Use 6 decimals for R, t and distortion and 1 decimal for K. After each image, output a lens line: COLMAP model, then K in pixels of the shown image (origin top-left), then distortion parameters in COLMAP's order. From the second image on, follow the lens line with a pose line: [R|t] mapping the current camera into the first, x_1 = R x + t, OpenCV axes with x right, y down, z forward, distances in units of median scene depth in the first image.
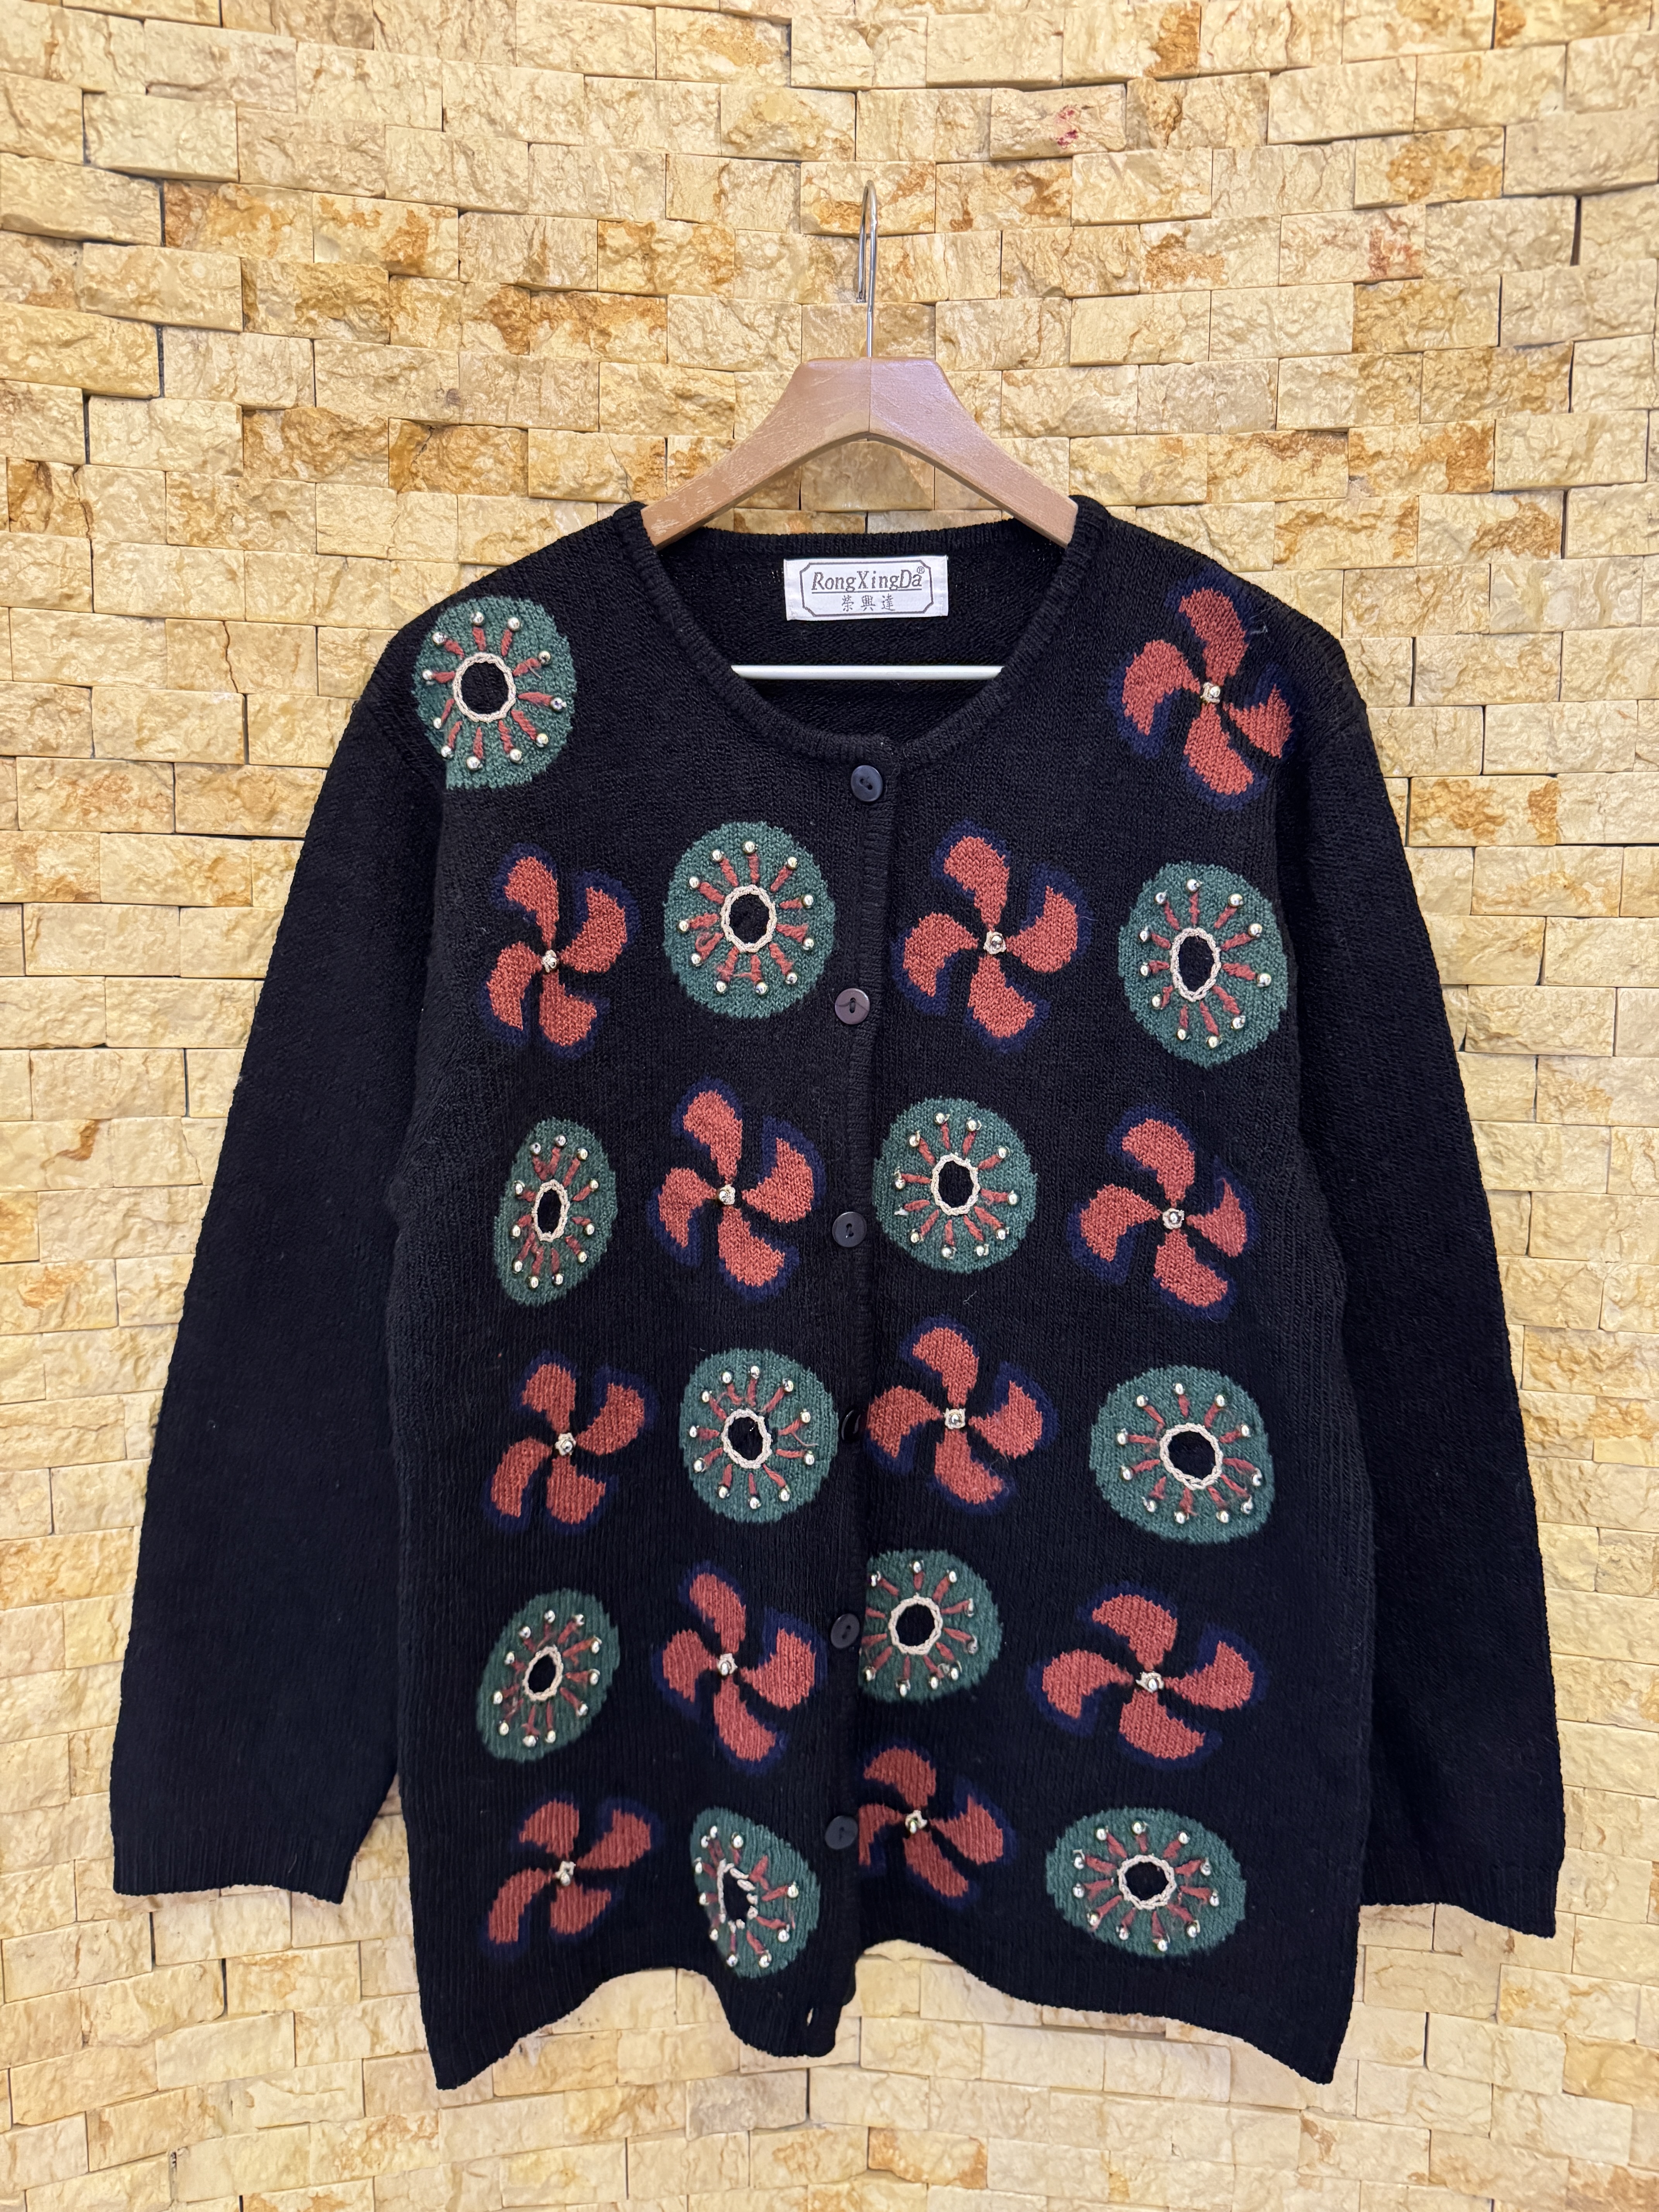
lens RADIAL K [[1552.1, 0, 833.5], [0, 1552.1, 1111.8], [0, 0, 1]] dist [-0.008798, -0.002190]
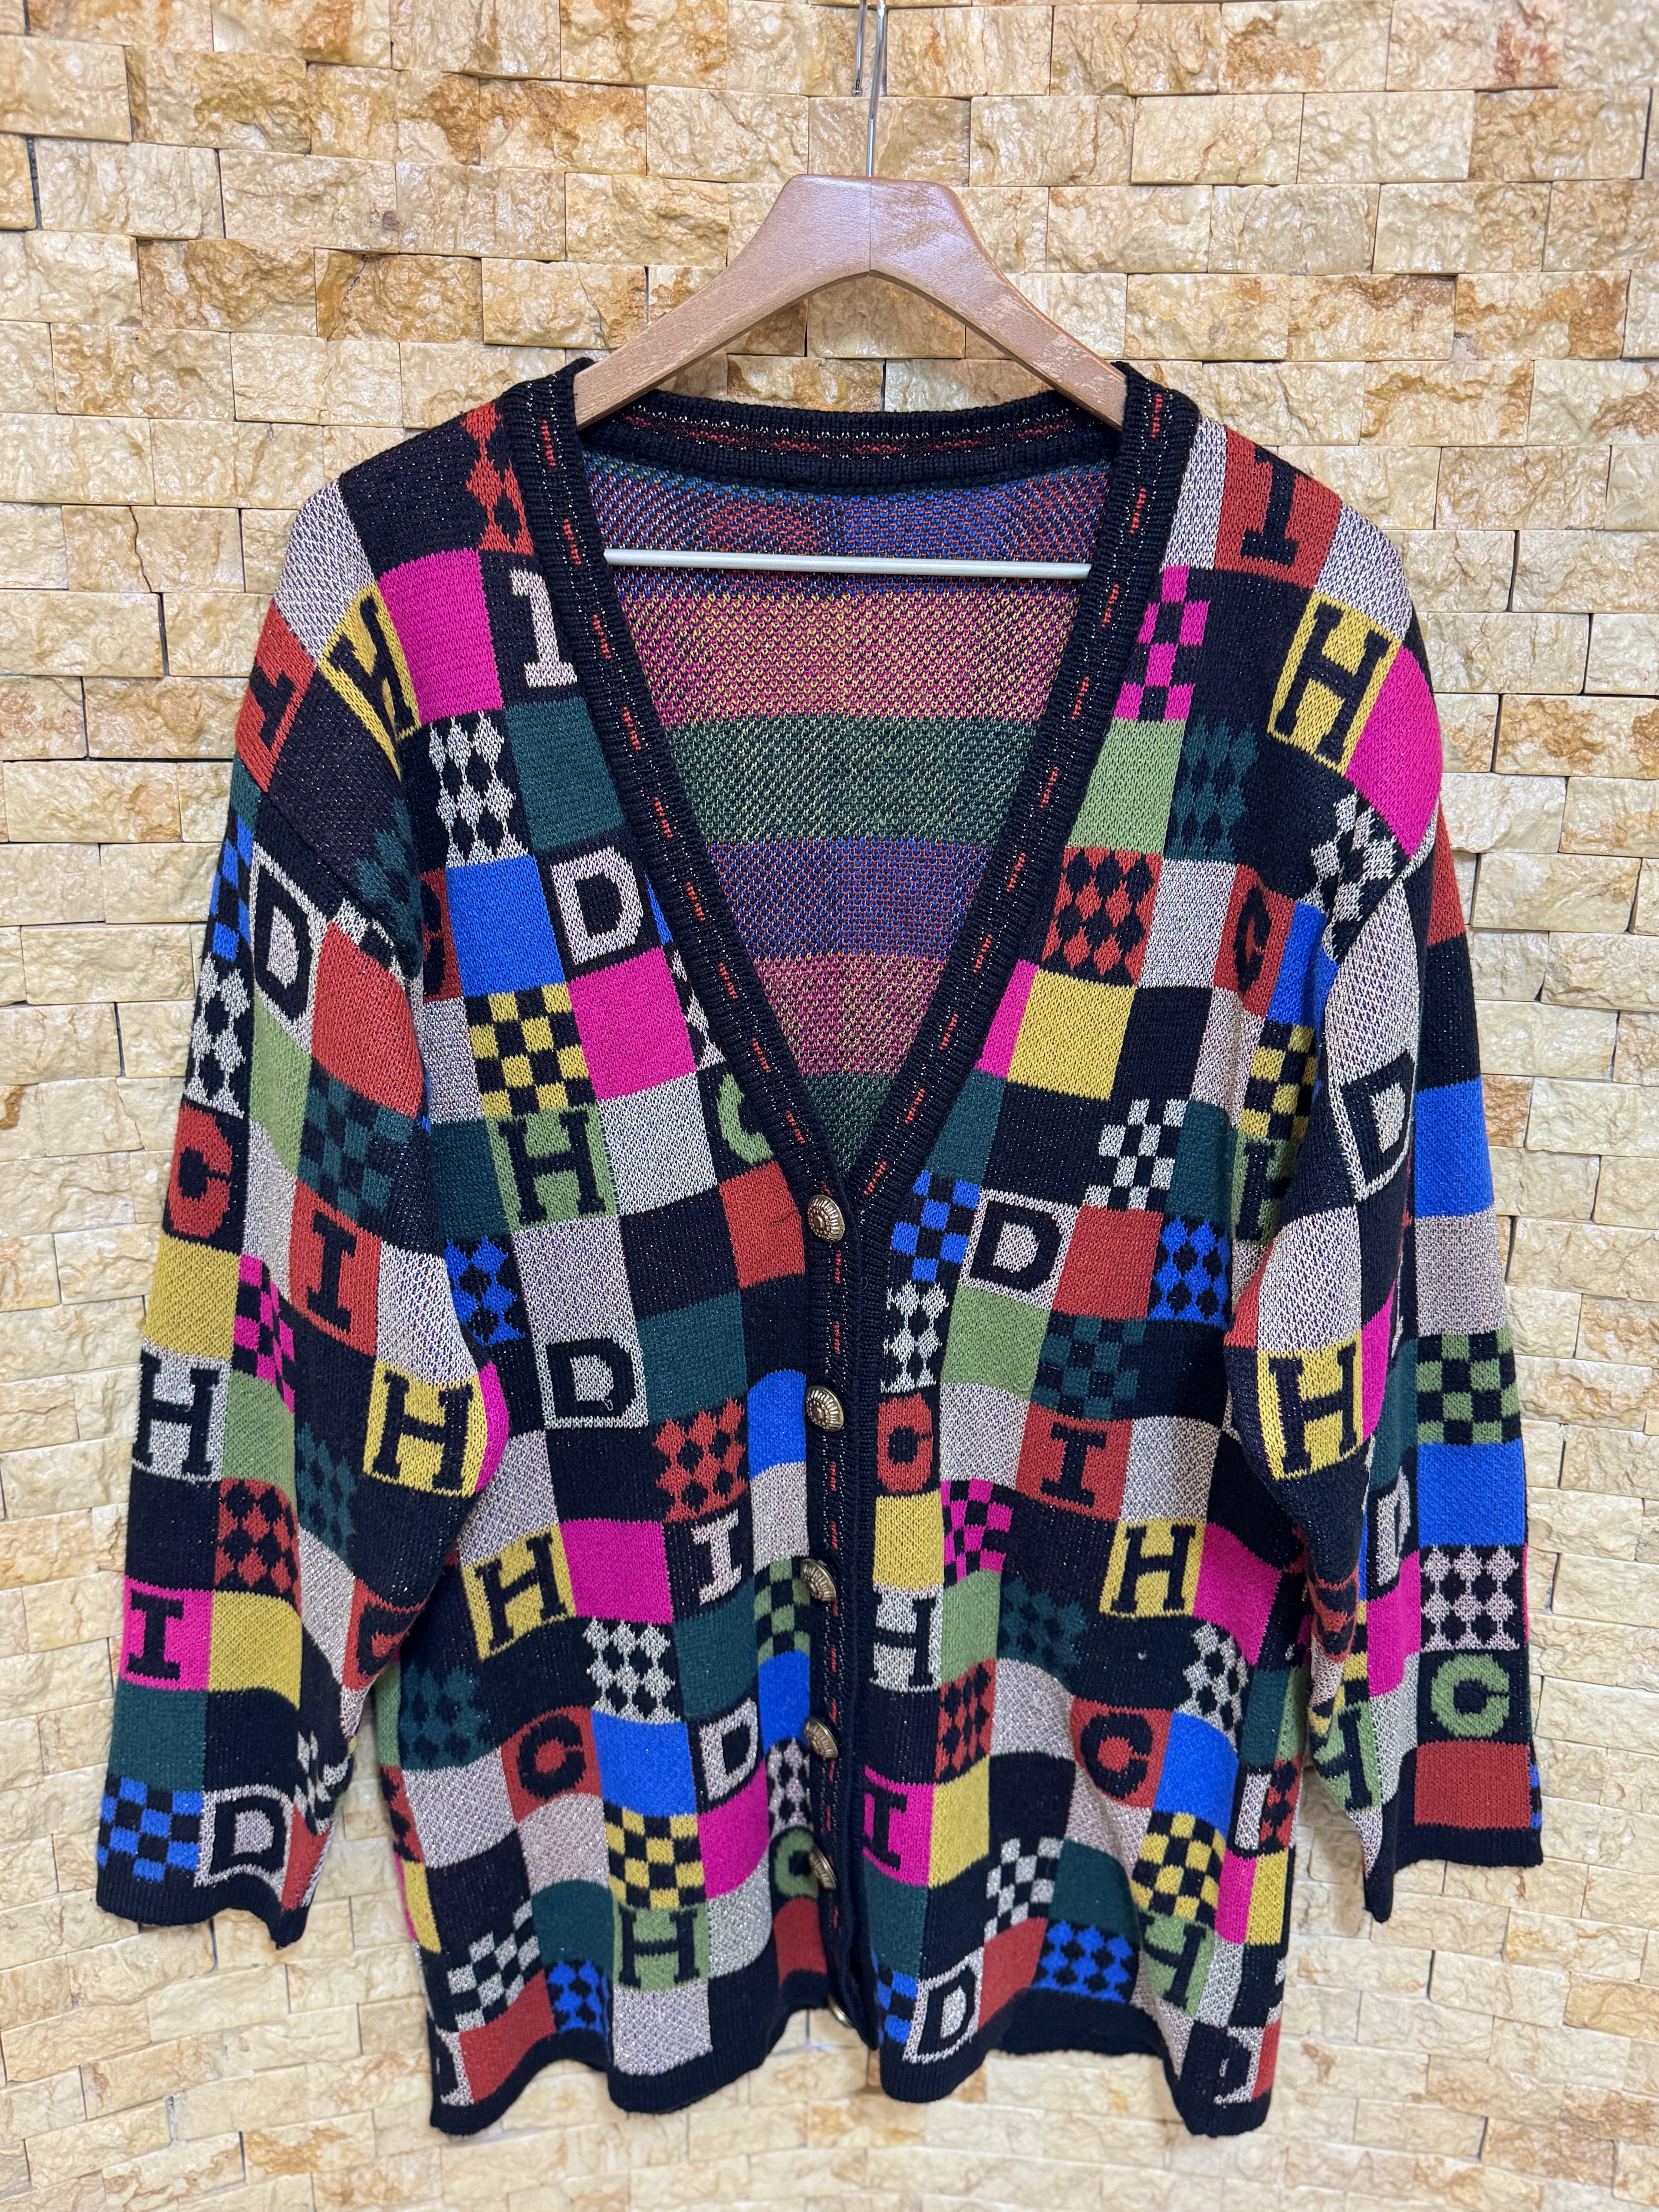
lens RADIAL K [[1758.1, 0, 834.8], [0, 1758.1, 1105.8], [0, 0, 1]] dist [-0.005517, -0.004058]
pose [[0.999726, -0.000115, 0.023410, -0.029544], [-0.003844, 0.985612, 0.168983, -0.154147], [-0.023092, -0.169026, 0.985341, -0.012418]]
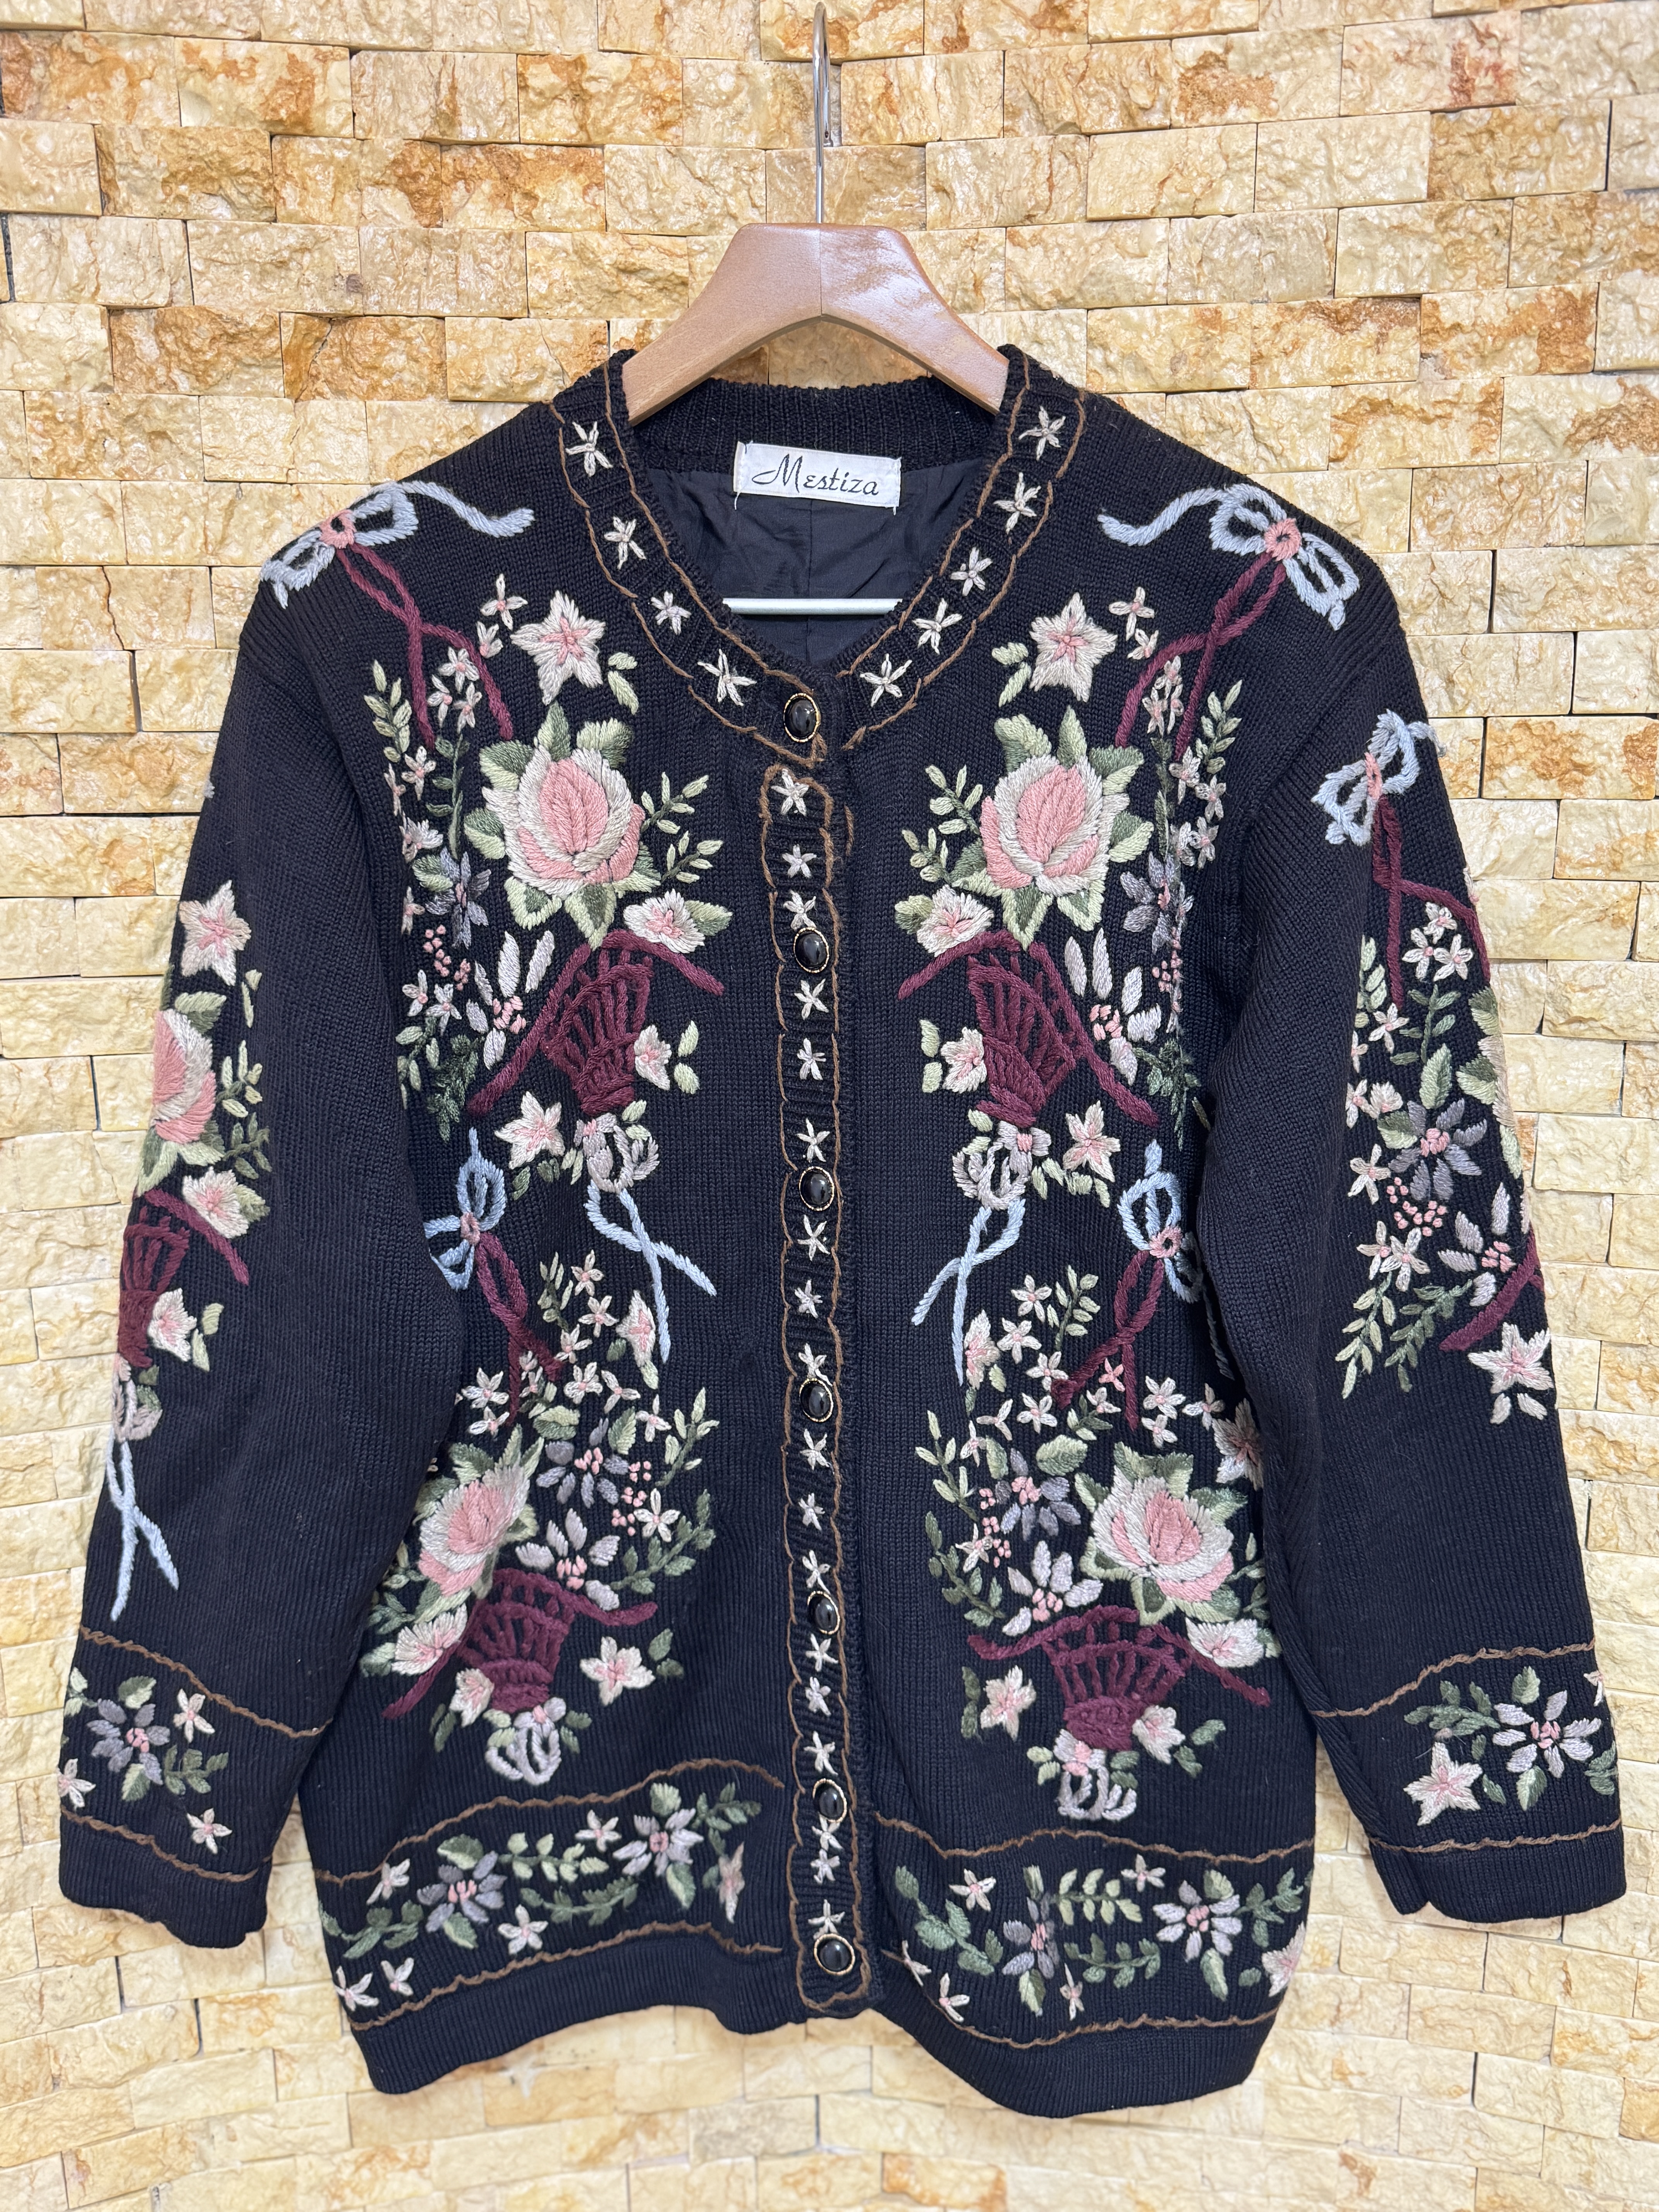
lens RADIAL K [[1747.9, 0, 835.6], [0, 1747.9, 1108.5], [0, 0, 1]] dist [-0.002291, -0.006545]
pose [[0.999466, -0.012927, -0.030018, 0.040275], [0.016231, 0.993509, 0.112588, -0.117009], [0.028368, -0.113015, 0.993188, 0.008531]]
